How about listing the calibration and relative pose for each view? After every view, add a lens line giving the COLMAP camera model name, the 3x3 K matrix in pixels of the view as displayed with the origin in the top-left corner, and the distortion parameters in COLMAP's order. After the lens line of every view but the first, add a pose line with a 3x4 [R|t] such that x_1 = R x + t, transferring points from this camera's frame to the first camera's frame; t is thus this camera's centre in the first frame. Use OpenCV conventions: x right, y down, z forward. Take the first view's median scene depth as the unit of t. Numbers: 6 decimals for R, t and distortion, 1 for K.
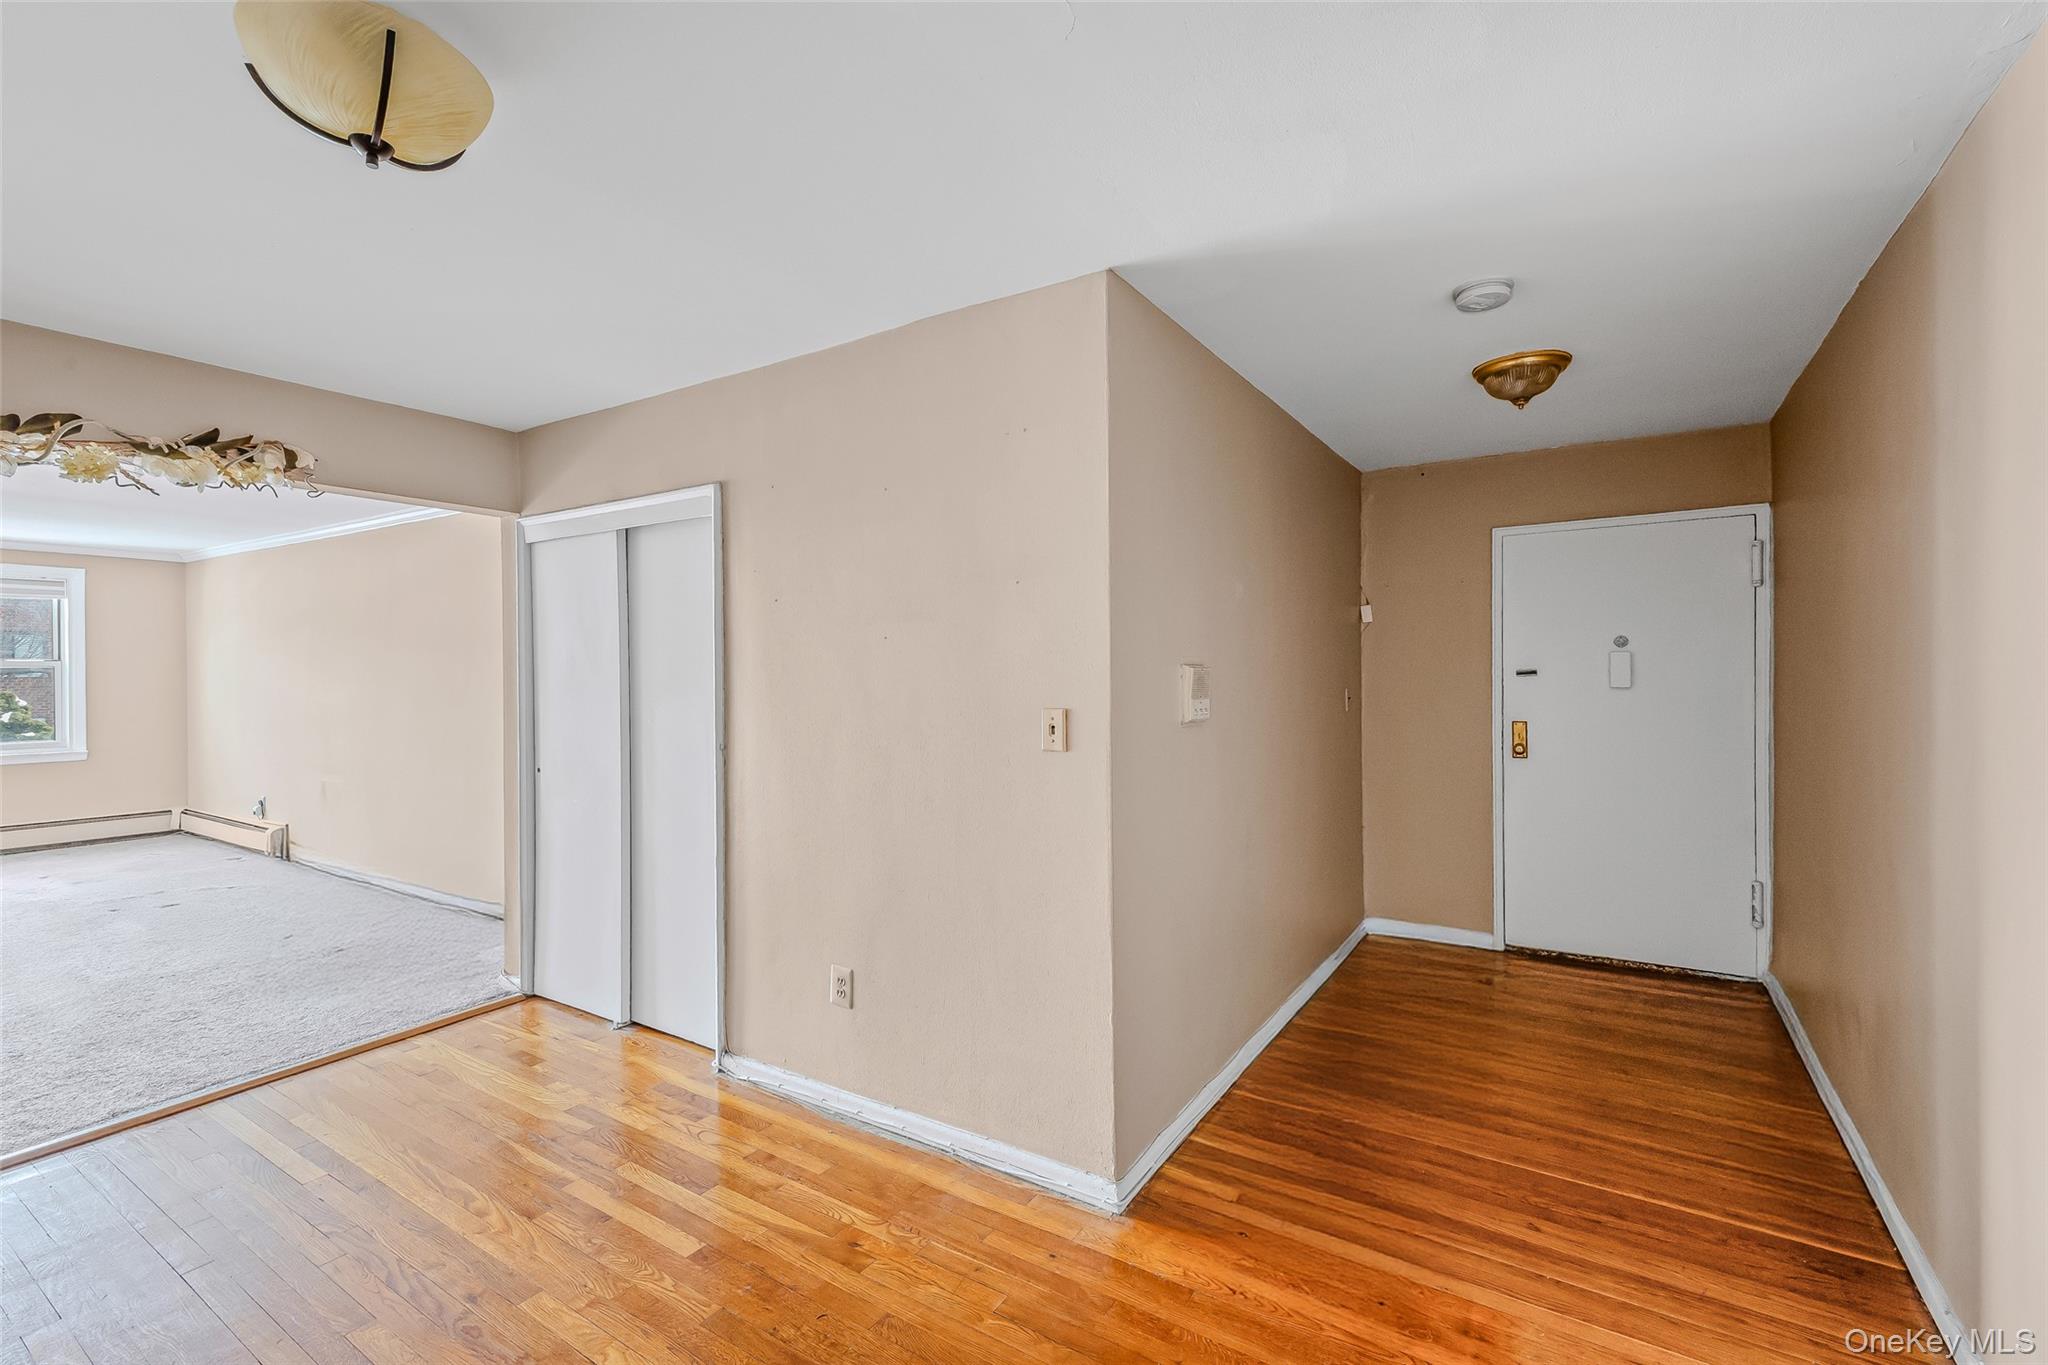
lens RADIAL K [[853.7, 0, 994.3], [0, 853.7, 688.0], [0, 0, 1]] dist [0.007481, 0.002710]
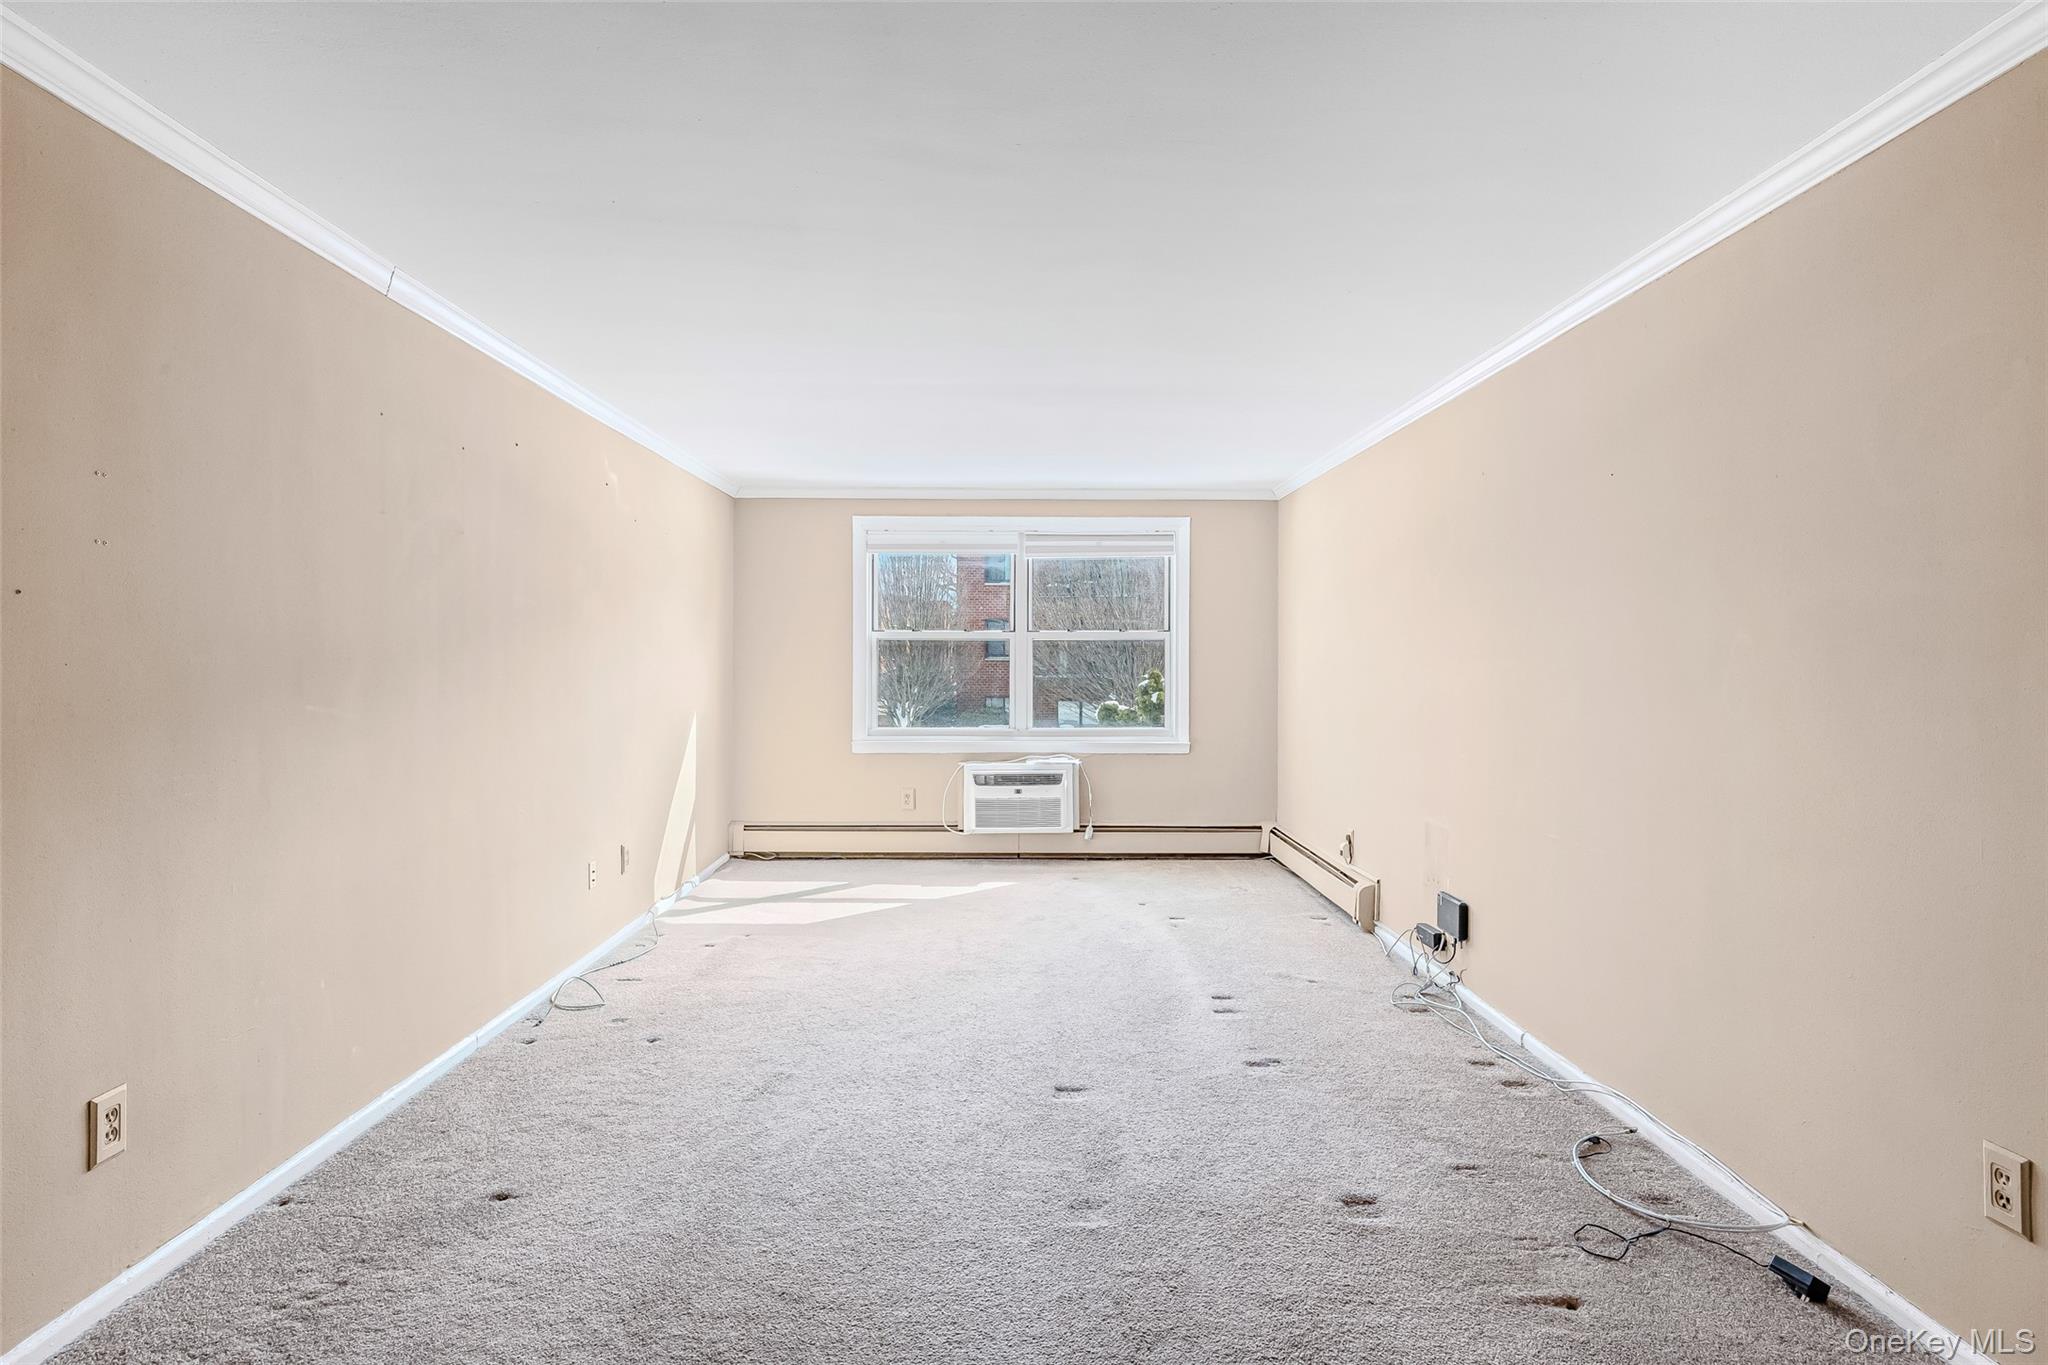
lens RADIAL K [[1104.3, 0, 1044.8], [0, 1104.3, 681.6], [0, 0, 1]] dist [-0.001092, 0.001632]
pose [[0.550741, 0.022163, -0.834382, -0.548109], [-0.022105, 0.999684, 0.011963, 0.012605], [0.834383, 0.011856, 0.551057, 0.665628]]
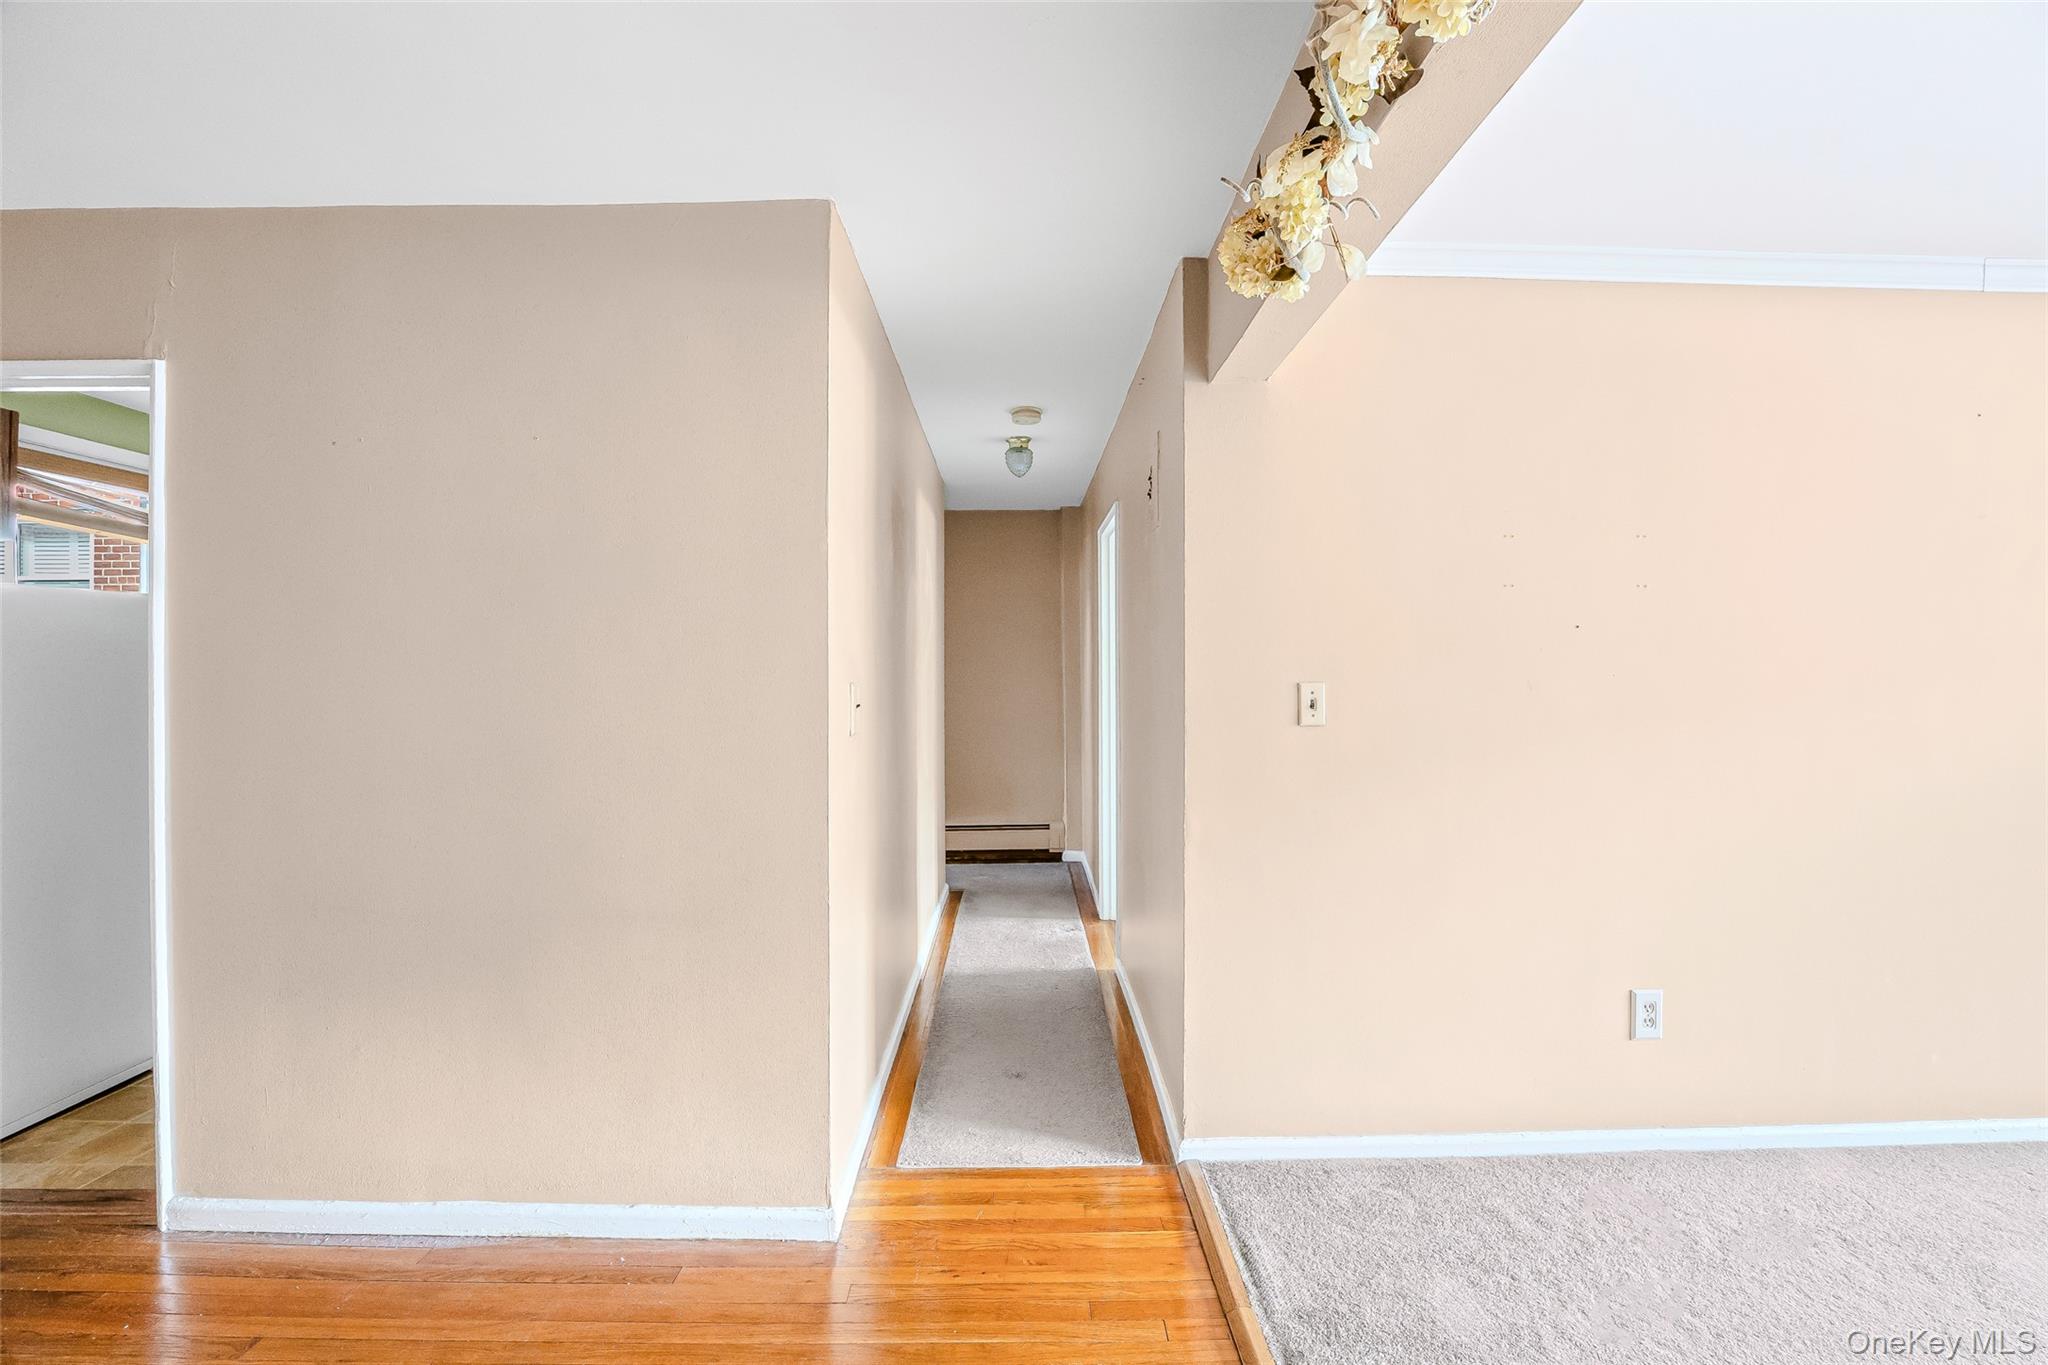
lens RADIAL K [[904.5, 0, 1023.0], [0, 904.5, 675.9], [0, 0, 1]] dist [-0.026385, 0.002461]
pose [[-0.838275, 0.010496, -0.545147, -0.587716], [-0.003641, 0.999685, 0.024847, 0.007836], [0.545236, 0.022814, -0.837972, 0.891374]]
